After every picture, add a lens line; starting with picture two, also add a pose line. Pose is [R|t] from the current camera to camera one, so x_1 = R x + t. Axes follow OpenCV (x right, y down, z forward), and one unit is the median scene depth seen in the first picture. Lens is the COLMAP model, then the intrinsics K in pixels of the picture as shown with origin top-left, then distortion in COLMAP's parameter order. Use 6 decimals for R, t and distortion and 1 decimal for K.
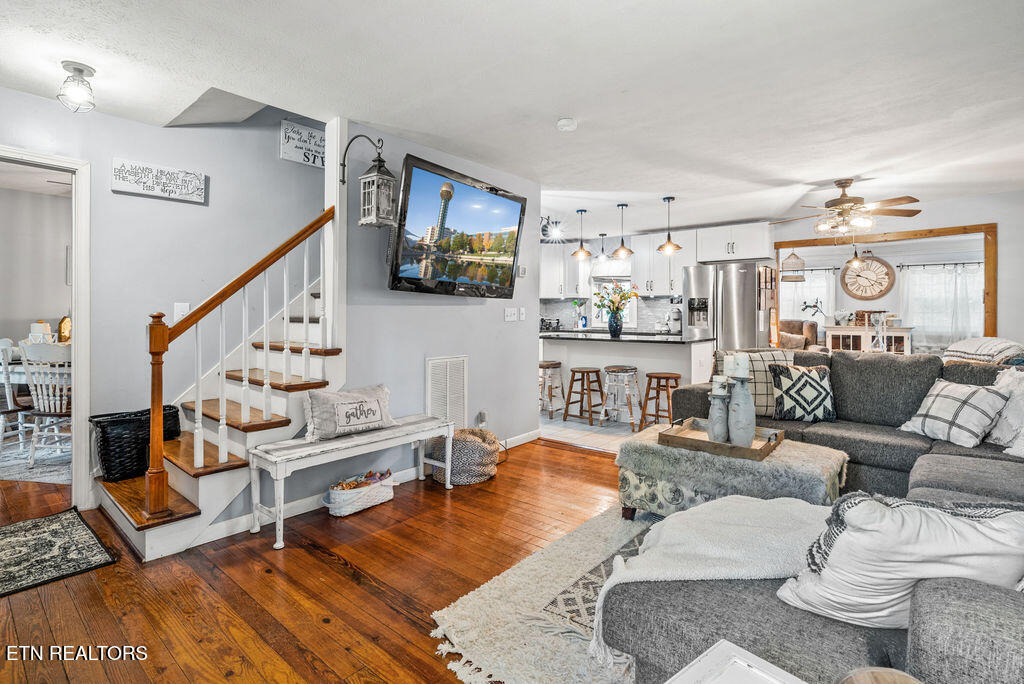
lens RADIAL K [[486.5, 0, 516.7], [0, 486.5, 315.6], [0, 0, 1]] dist [-0.012895, 0.004725]
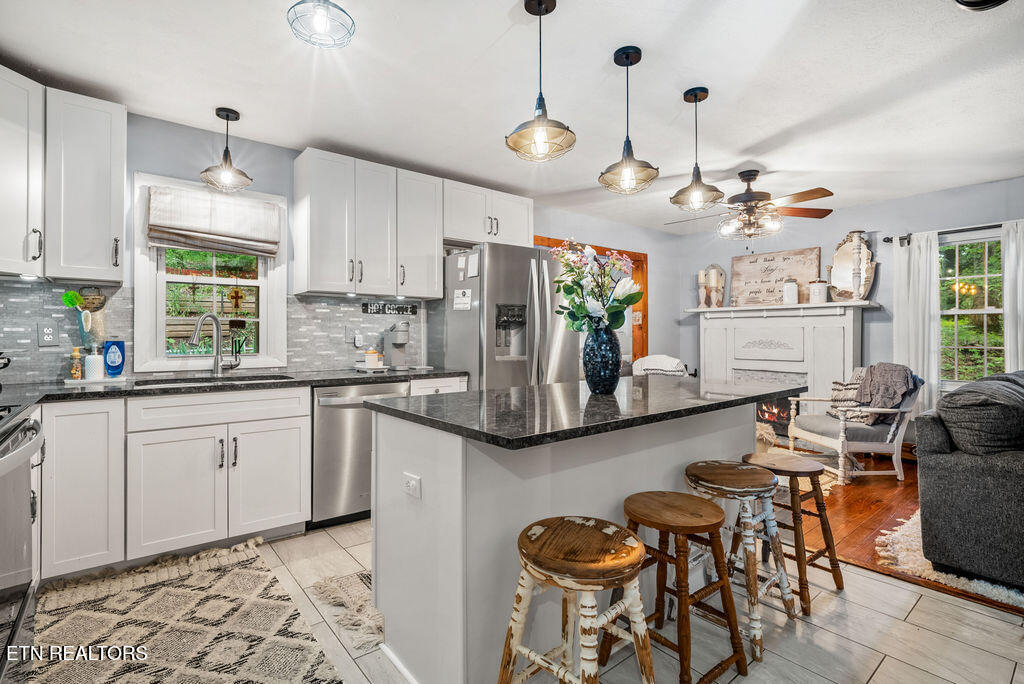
lens RADIAL K [[486.5, 0, 507.4], [0, 486.5, 334.6], [0, 0, 1]] dist [-0.012895, 0.004725]
pose [[0.190978, 0.001202, 0.981594, -0.126422], [0.003873, 0.999991, -0.001978, -0.000982], [-0.981587, 0.004179, 0.190971, 0.732147]]
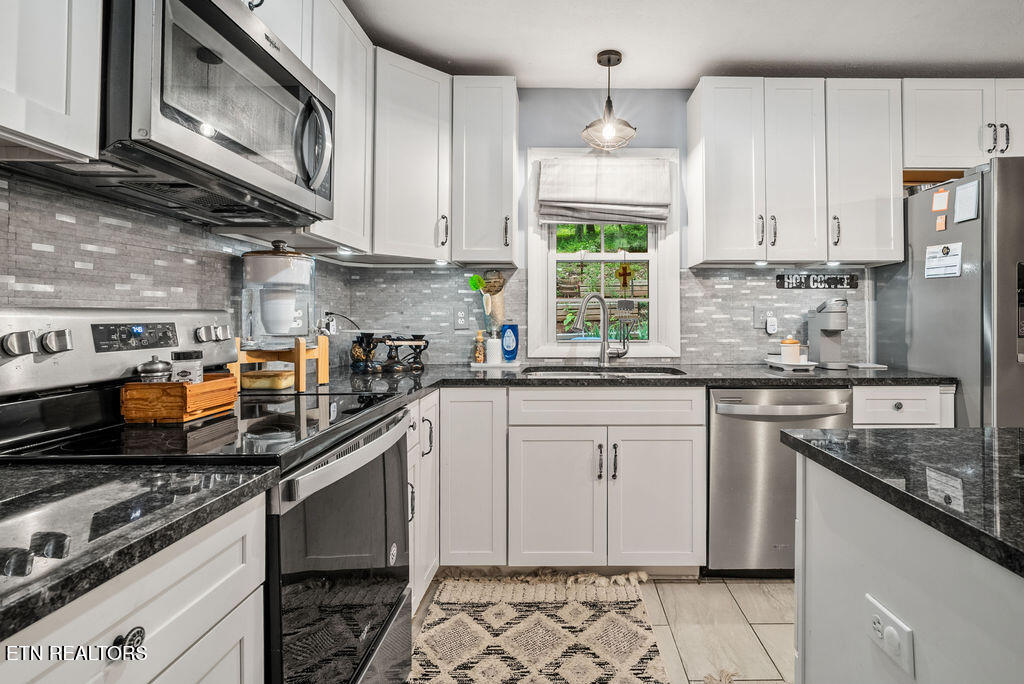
lens RADIAL K [[486.5, 0, 574.1], [0, 486.5, 315.0], [0, 0, 1]] dist [-0.012895, 0.004725]
pose [[0.768172, 0.004278, 0.640229, -0.026133], [0.004297, 0.999921, -0.011837, -0.000725], [-0.640229, 0.011844, 0.768093, 0.785249]]
